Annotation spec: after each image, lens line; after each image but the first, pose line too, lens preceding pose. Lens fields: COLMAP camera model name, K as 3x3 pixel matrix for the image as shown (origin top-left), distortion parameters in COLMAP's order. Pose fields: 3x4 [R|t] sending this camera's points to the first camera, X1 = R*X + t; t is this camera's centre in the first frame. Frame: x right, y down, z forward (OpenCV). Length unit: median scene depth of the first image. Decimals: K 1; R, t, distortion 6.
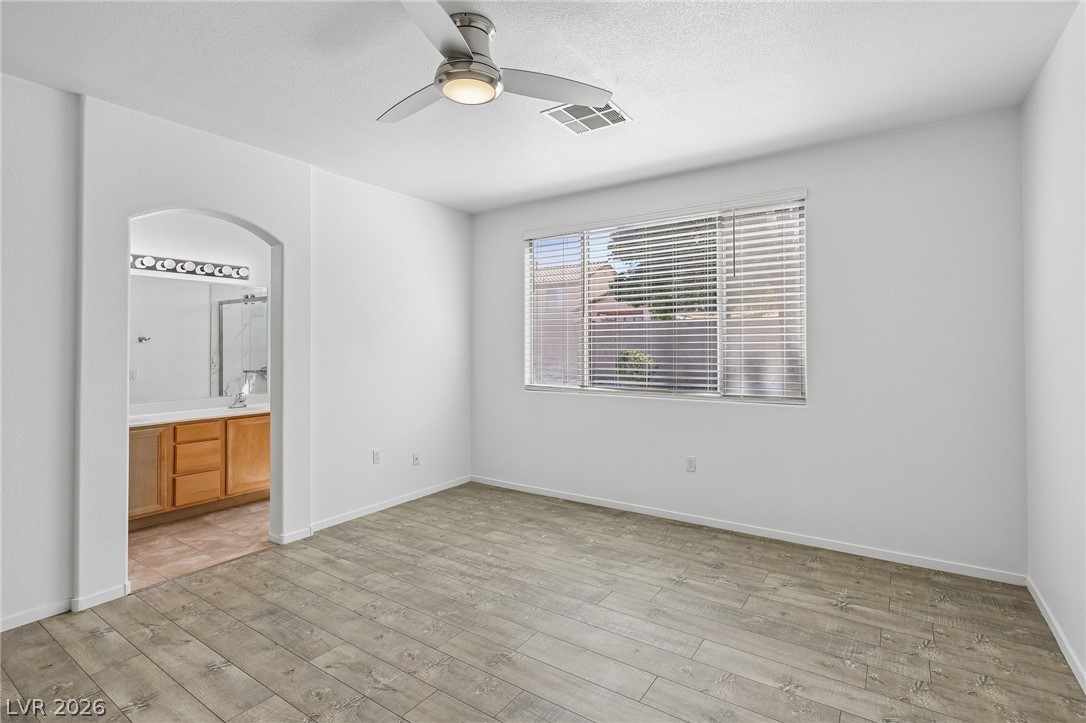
lens RADIAL K [[514.1, 0, 544.9], [0, 514.1, 342.1], [0, 0, 1]] dist [-0.000297, 0.000199]
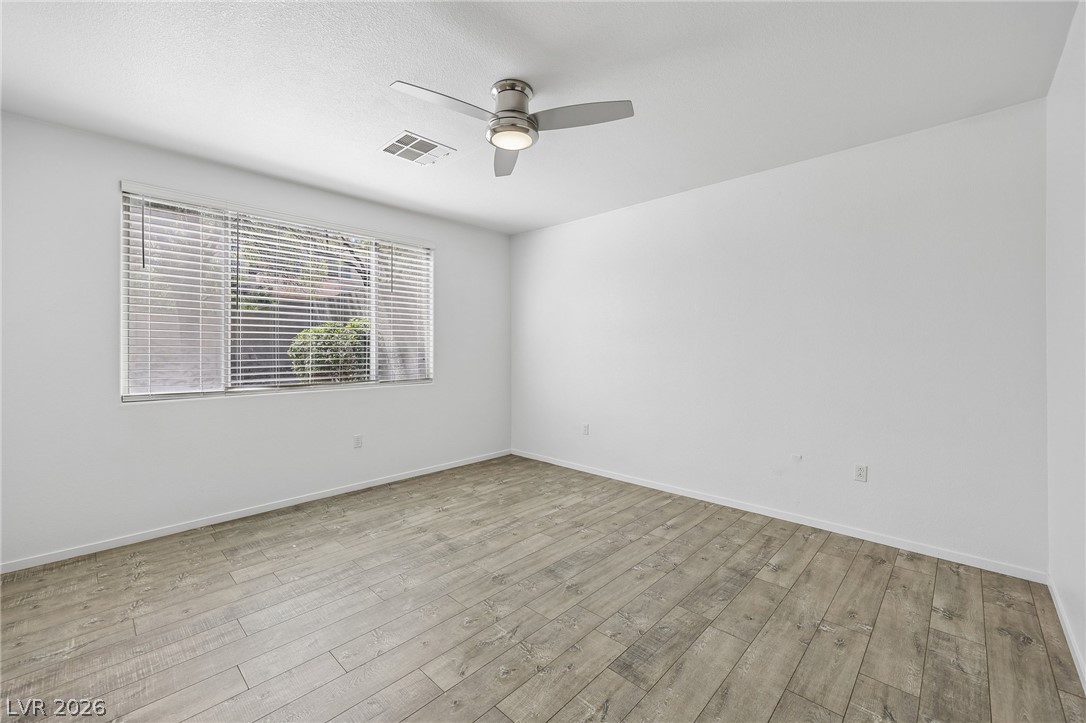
lens RADIAL K [[439.1, 0, 544.3], [0, 439.1, 354.2], [0, 0, 1]] dist [0.000190, 0.000125]
pose [[0.162712, -0.007375, 0.986646, -0.744505], [-0.009343, 0.999916, 0.009015, 0.021611], [-0.986629, -0.010685, 0.162629, 0.454365]]
